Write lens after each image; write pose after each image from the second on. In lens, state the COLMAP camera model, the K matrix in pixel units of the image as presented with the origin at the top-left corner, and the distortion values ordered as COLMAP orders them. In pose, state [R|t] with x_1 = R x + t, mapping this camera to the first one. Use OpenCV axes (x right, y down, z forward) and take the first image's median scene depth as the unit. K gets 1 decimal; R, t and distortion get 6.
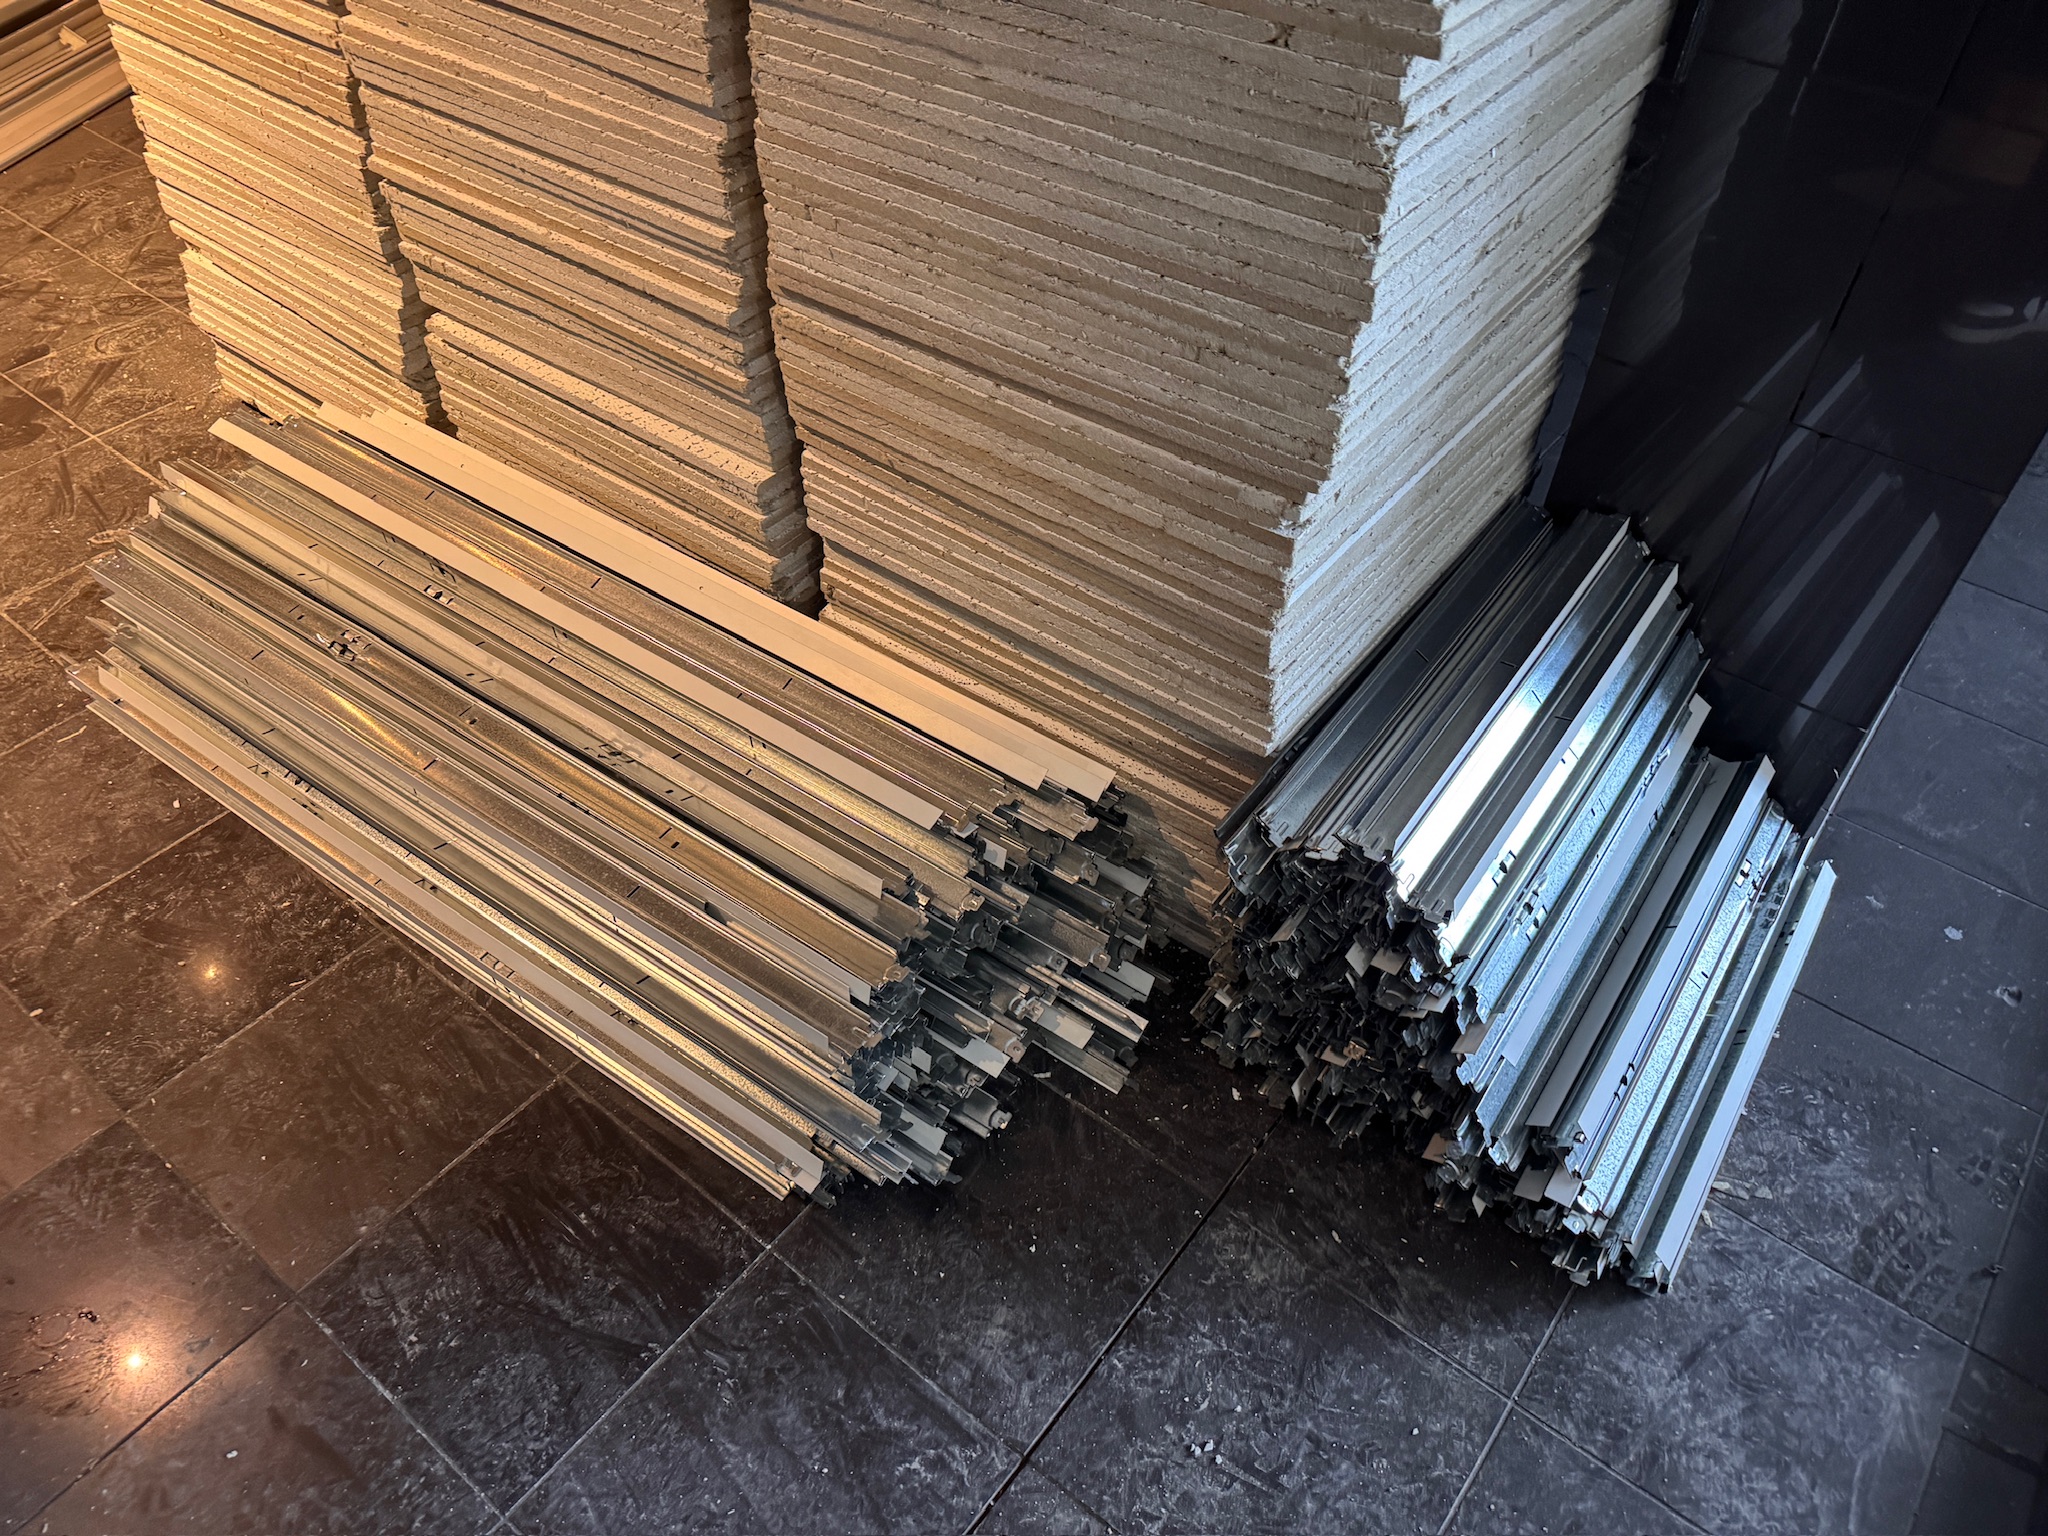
lens RADIAL K [[1434.9, 0, 1021.1], [0, 1434.9, 767.3], [0, 0, 1]] dist [0.001318, 0.001957]
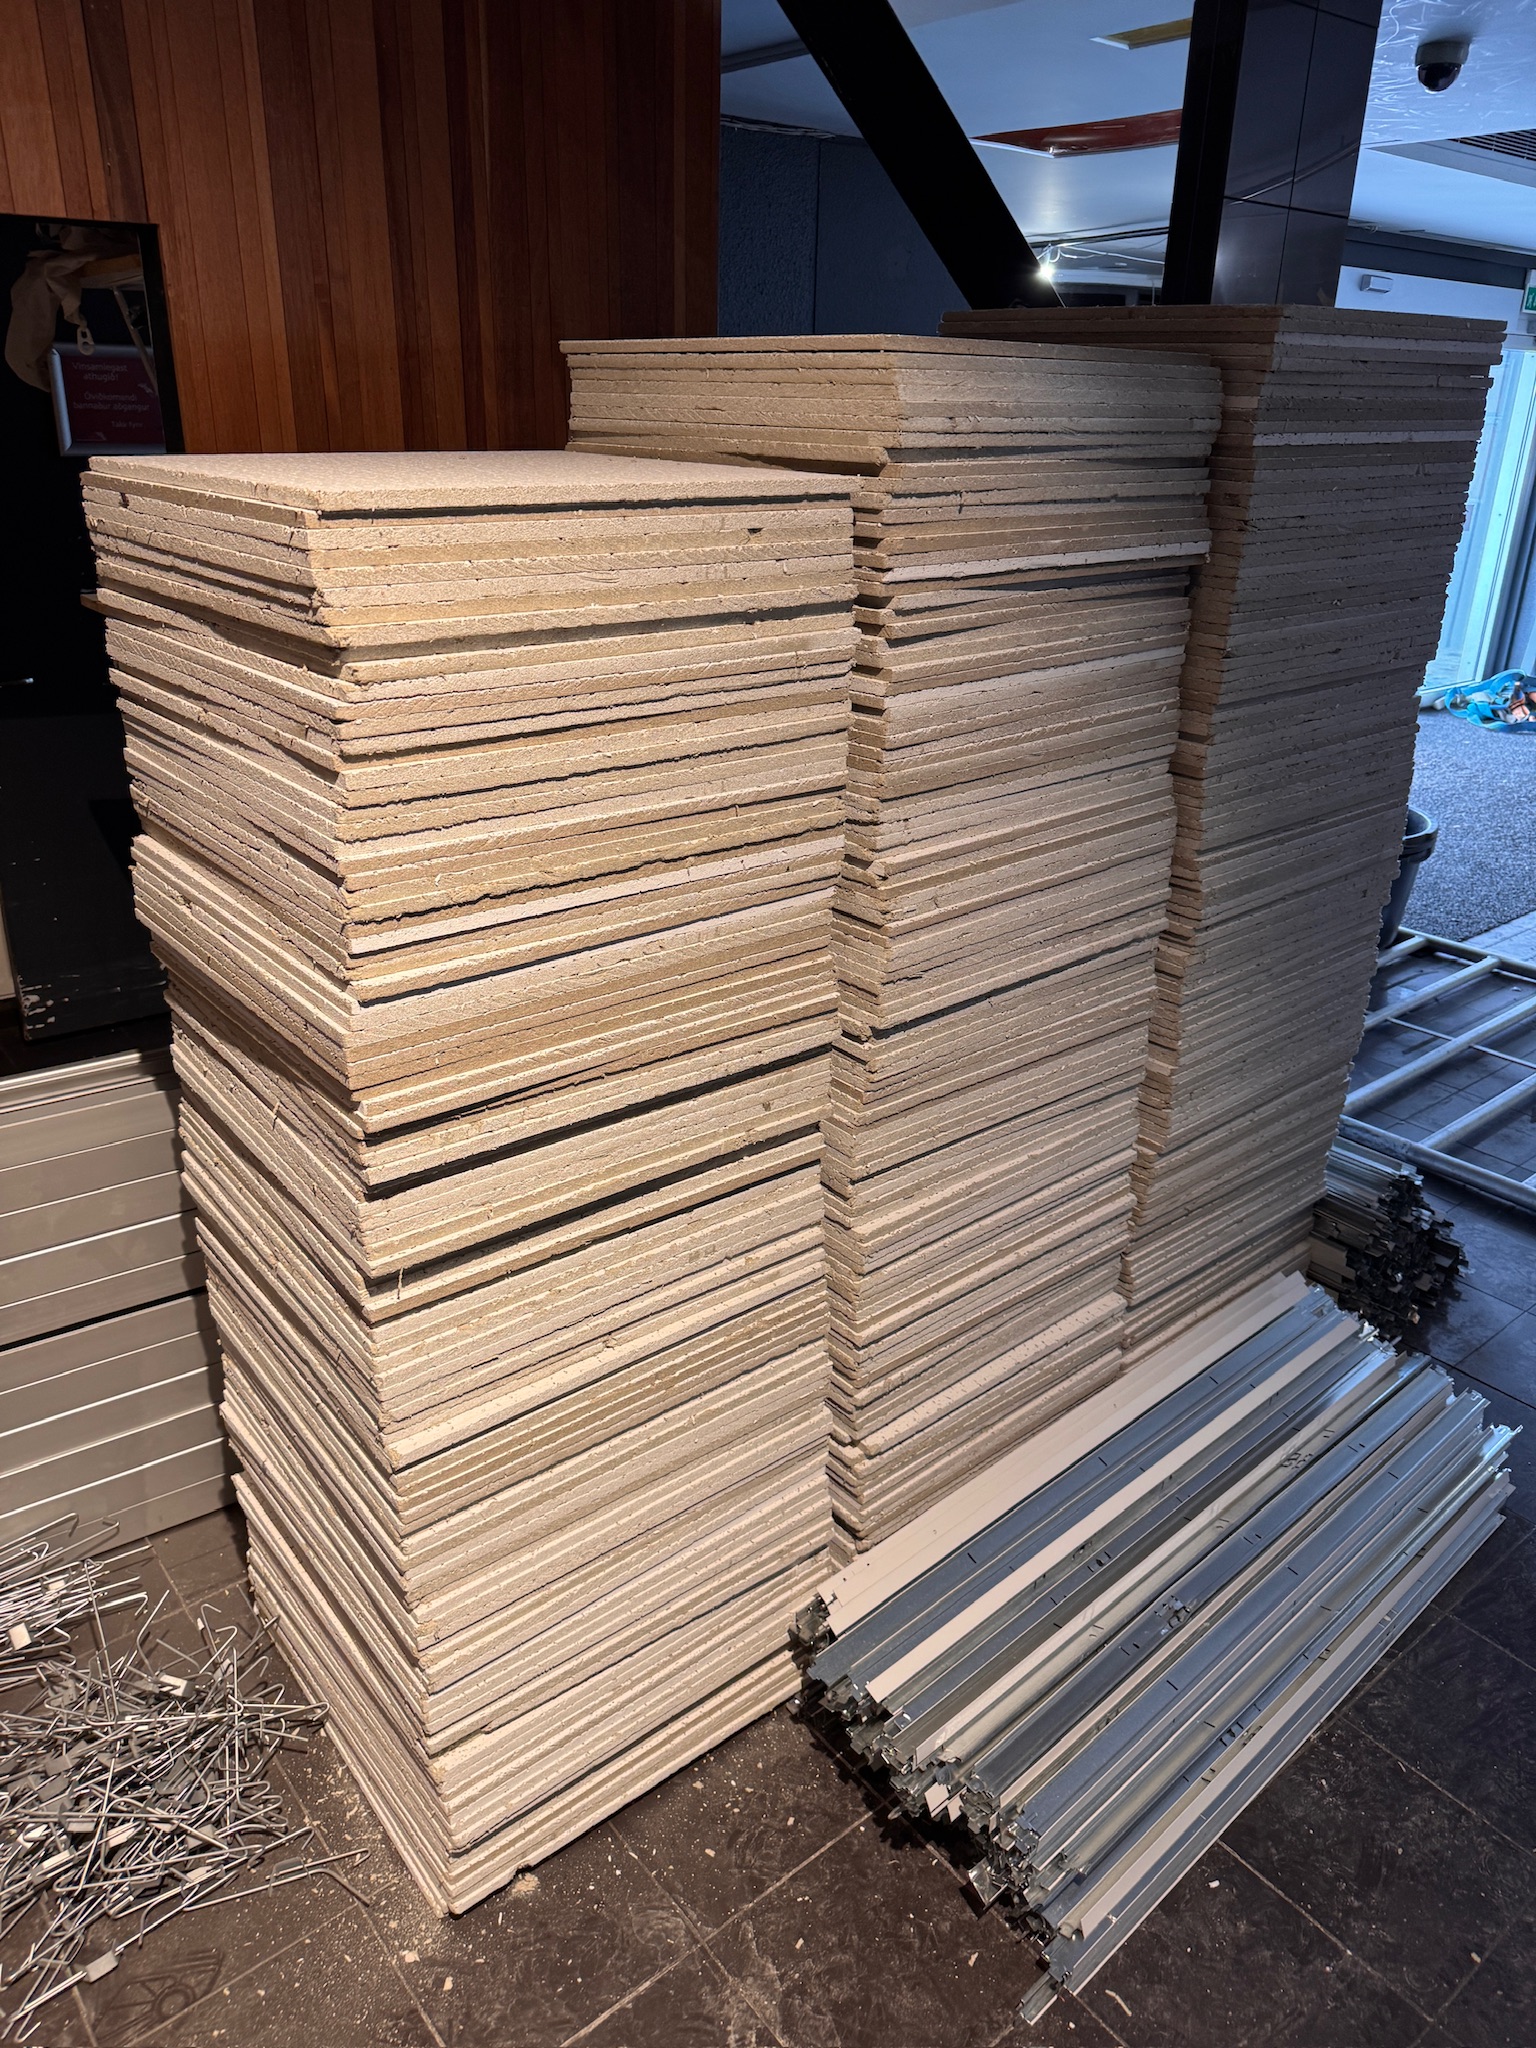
lens RADIAL K [[1434.9, 0, 764.2], [0, 1434.9, 1022.8], [0, 0, 1]] dist [0.001318, 0.001957]
pose [[0.224059, -0.407725, 0.885188, -1.417030], [0.679012, 0.716853, 0.158317, -0.865115], [-0.699099, 0.565581, 0.437467, 0.440916]]
